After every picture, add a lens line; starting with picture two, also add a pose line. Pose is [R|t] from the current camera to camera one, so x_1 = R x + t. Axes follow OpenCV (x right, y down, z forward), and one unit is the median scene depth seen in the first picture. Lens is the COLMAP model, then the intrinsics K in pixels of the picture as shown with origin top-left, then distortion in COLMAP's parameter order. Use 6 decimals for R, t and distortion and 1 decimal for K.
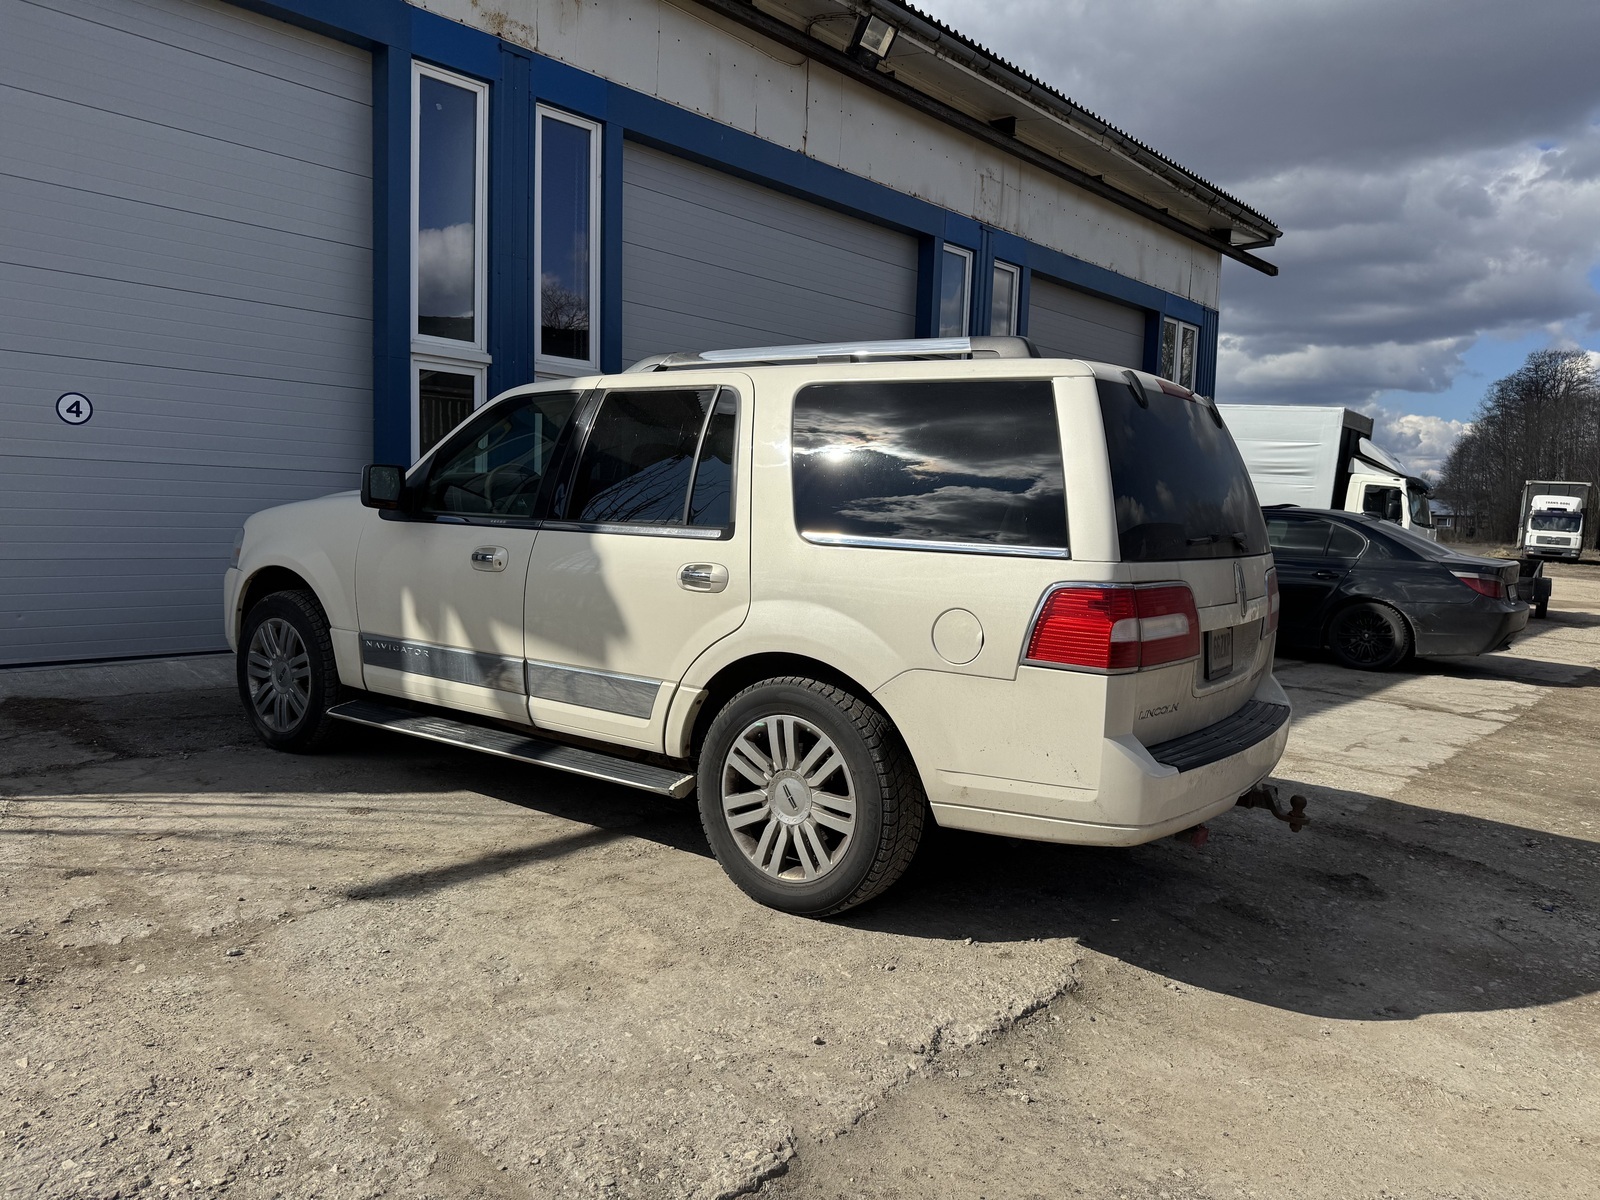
lens RADIAL K [[1167.9, 0, 800.0], [0, 1167.9, 600.0], [0, 0, 1]] dist [-0.000856, -0.000267]
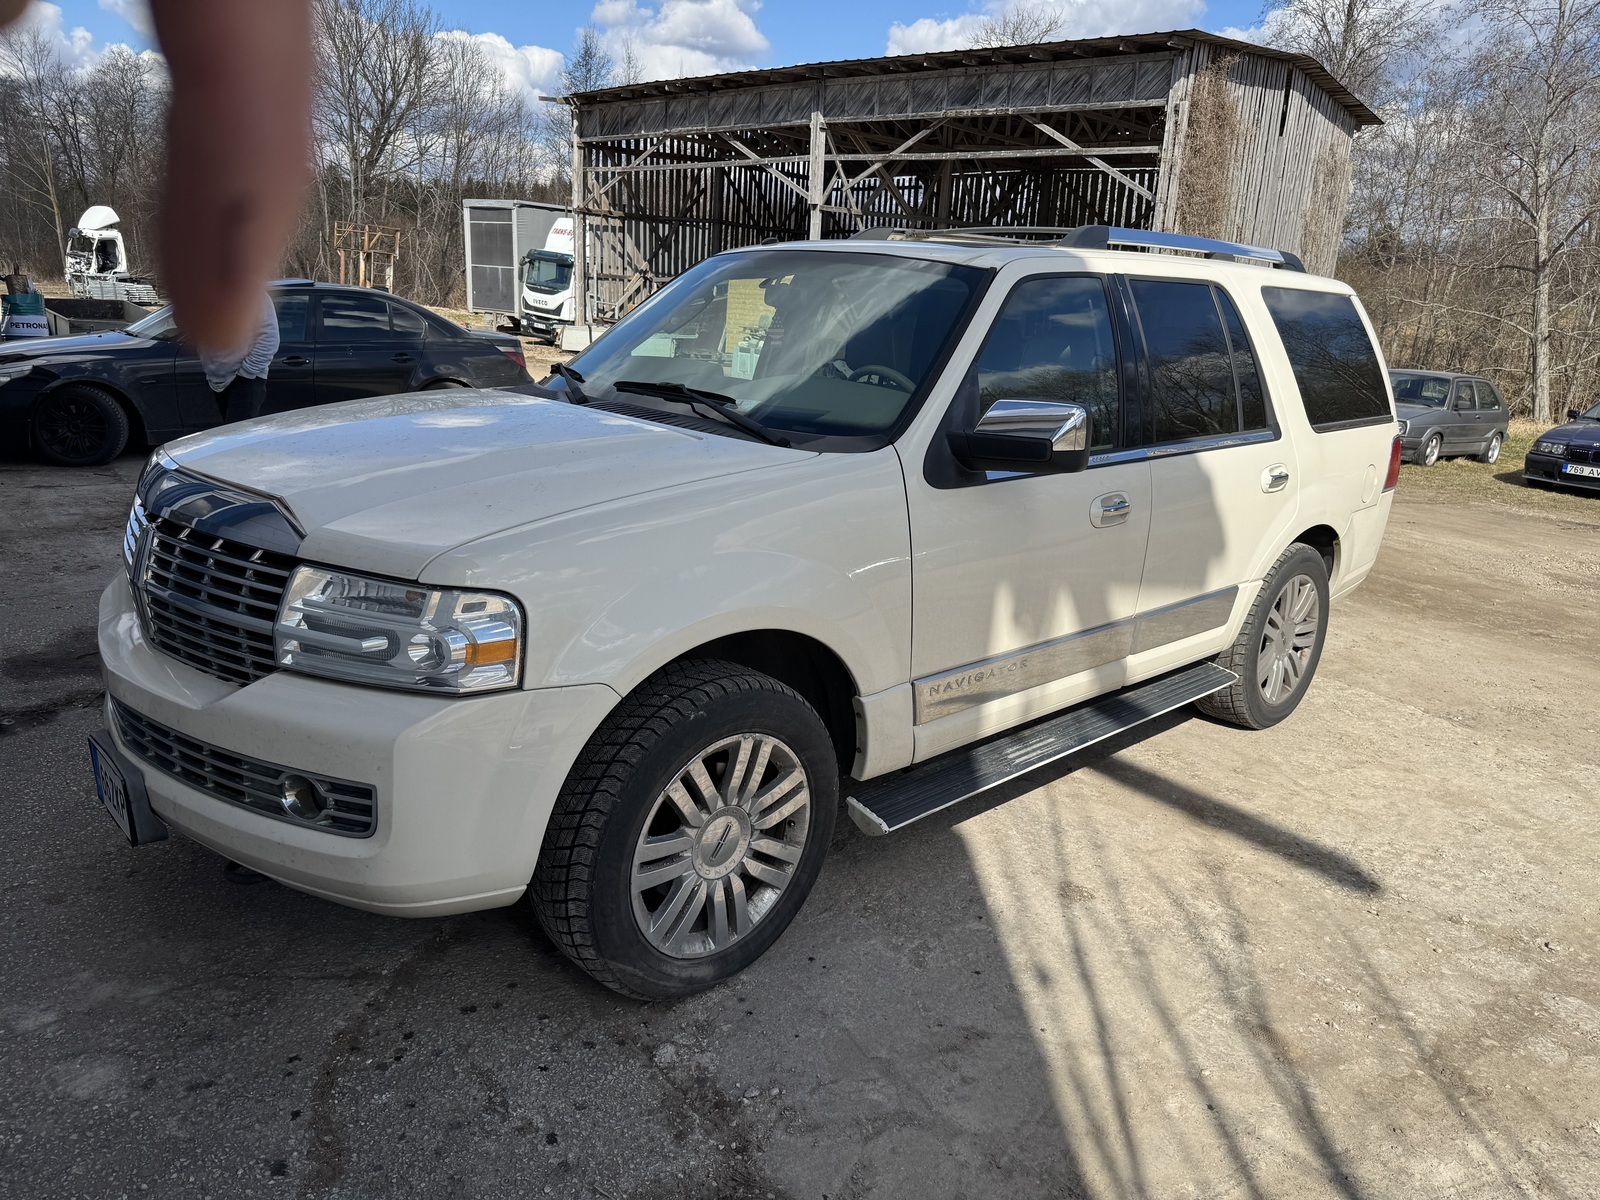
lens RADIAL K [[1167.9, 0, 800.0], [0, 1167.9, 600.0], [0, 0, 1]] dist [-0.000856, -0.000267]
pose [[0.161472, -0.288743, 0.943692, -1.032827], [0.035981, 0.957327, 0.286759, -0.204335], [-0.986221, -0.012349, 0.164971, 1.056272]]
